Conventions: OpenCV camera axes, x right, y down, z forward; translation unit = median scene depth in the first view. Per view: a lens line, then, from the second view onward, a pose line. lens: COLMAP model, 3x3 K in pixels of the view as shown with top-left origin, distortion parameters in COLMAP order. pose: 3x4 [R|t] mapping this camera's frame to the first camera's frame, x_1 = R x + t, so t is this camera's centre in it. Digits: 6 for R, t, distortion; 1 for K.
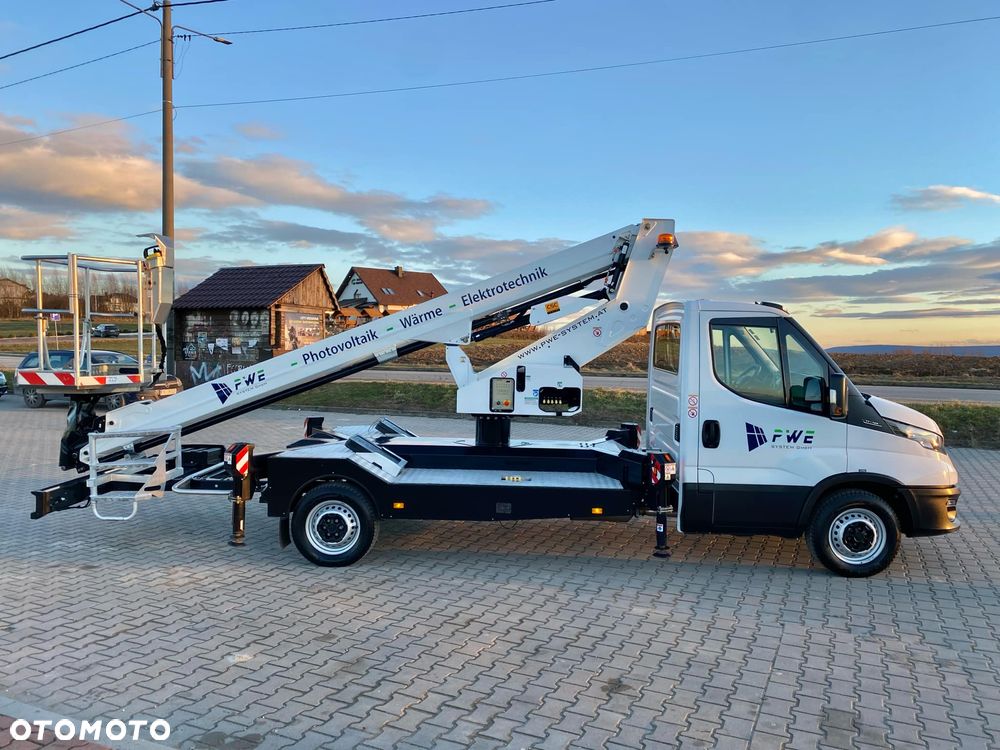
lens RADIAL K [[748.2, 0, 513.6], [0, 748.2, 384.6], [0, 0, 1]] dist [0.094554, -0.174377]
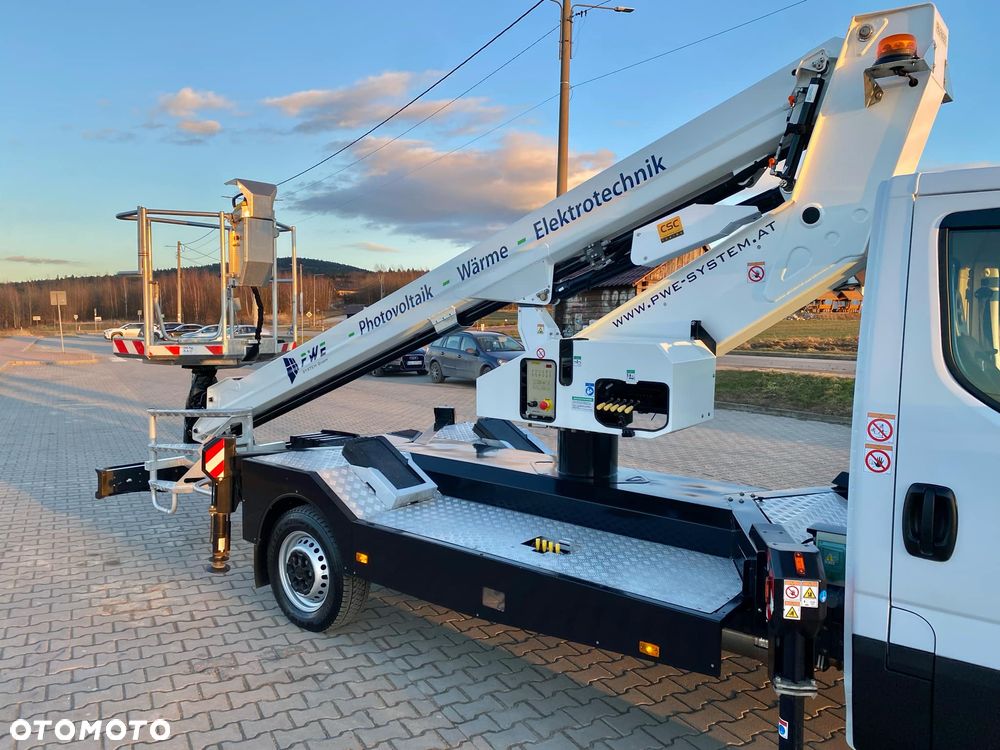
lens RADIAL K [[751.5, 0, 499.0], [0, 751.5, 369.9], [0, 0, 1]] dist [0.083236, -0.131730]
pose [[0.803264, 0.035229, -0.594580, 0.294361], [-0.037369, 0.999263, 0.008721, -0.004606], [0.594450, 0.015214, 0.803989, 0.533518]]
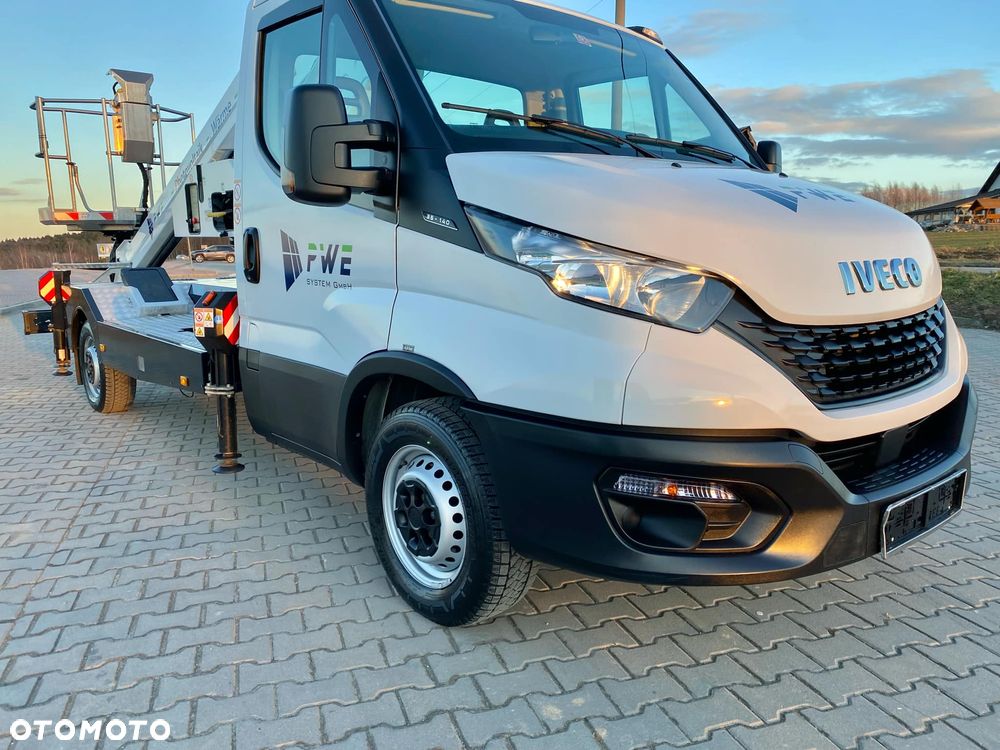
lens RADIAL K [[755.2, 0, 500.0], [0, 755.2, 375.0], [0, 0, 1]] dist [0.028436, -0.016472]
pose [[0.676908, 0.107792, -0.728132, 0.715740], [-0.029243, 0.992376, 0.119724, 0.075091], [0.735486, -0.059750, 0.674900, 0.723960]]
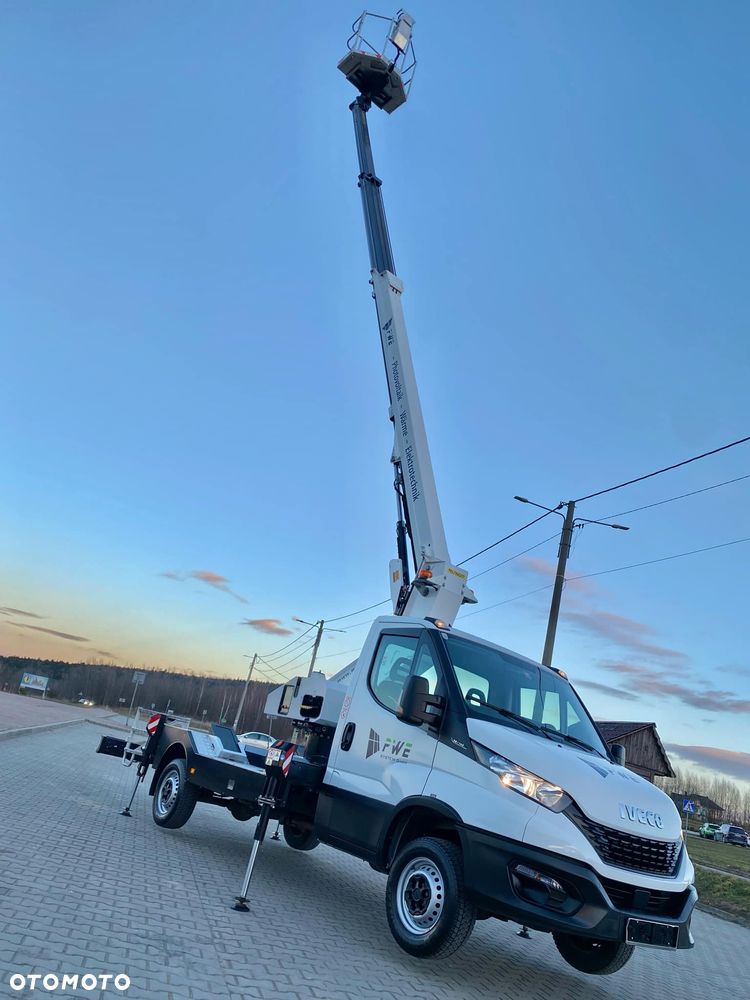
lens RADIAL K [[751.5, 0, 394.0], [0, 751.5, 484.9], [0, 0, 1]] dist [0.083236, -0.131730]
pose [[0.653843, -0.131543, -0.745108, 1.049941], [-0.264274, 0.883047, -0.387799, 0.137920], [0.708977, 0.450472, 0.542610, 0.310877]]
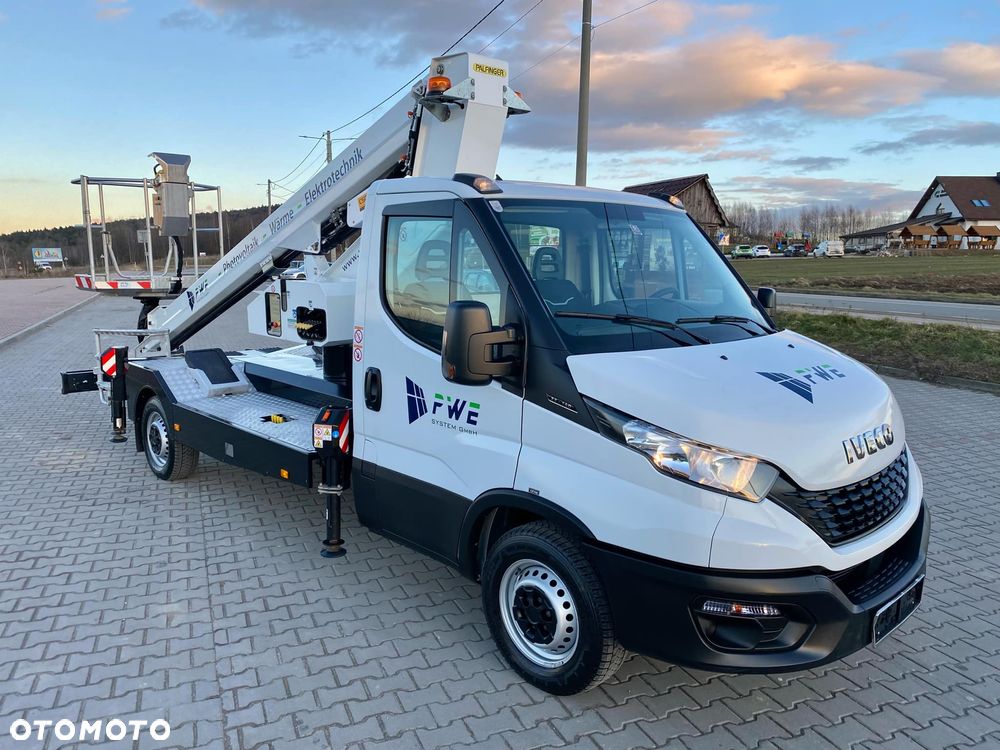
lens RADIAL K [[757.4, 0, 506.2], [0, 757.4, 373.8], [0, 0, 1]] dist [0.016480, -0.000683]
pose [[0.729265, 0.102513, -0.676508, 0.734289], [-0.045086, 0.993764, 0.101985, -0.017058], [0.682744, -0.043873, 0.729339, 0.570451]]
